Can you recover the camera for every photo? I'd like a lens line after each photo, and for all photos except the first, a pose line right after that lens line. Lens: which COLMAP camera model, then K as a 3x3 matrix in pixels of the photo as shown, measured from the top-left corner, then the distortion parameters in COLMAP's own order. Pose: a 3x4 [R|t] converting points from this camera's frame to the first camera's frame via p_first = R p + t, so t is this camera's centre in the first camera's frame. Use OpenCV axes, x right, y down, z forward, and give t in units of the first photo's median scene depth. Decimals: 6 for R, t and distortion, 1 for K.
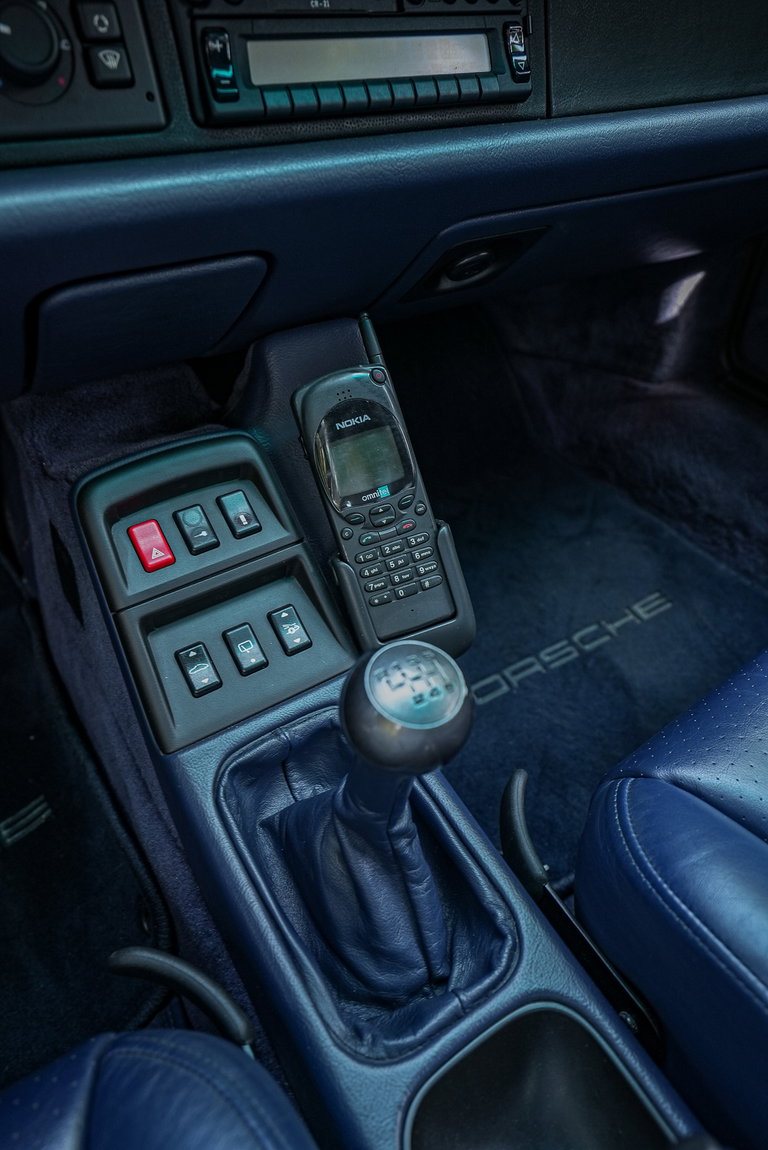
lens RADIAL K [[751.4, 0, 384.0], [0, 751.4, 575.0], [0, 0, 1]] dist [-0.009978, 0.042953]
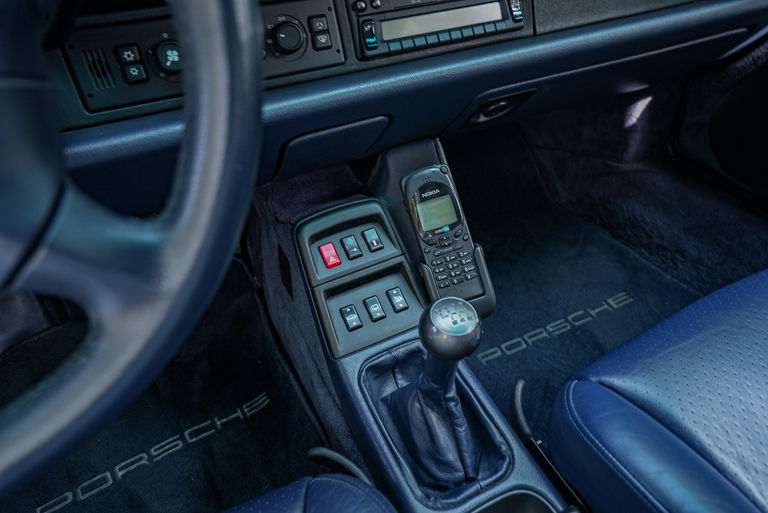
lens RADIAL K [[501.8, 0, 384.0], [0, 501.8, 256.5], [0, 0, 1]] dist [-0.009978, 0.042953]
pose [[0.987735, 0.007399, -0.155965, 0.043658], [-0.016911, 0.998070, -0.059750, 0.041469], [0.155222, 0.061655, 0.985954, -0.301040]]
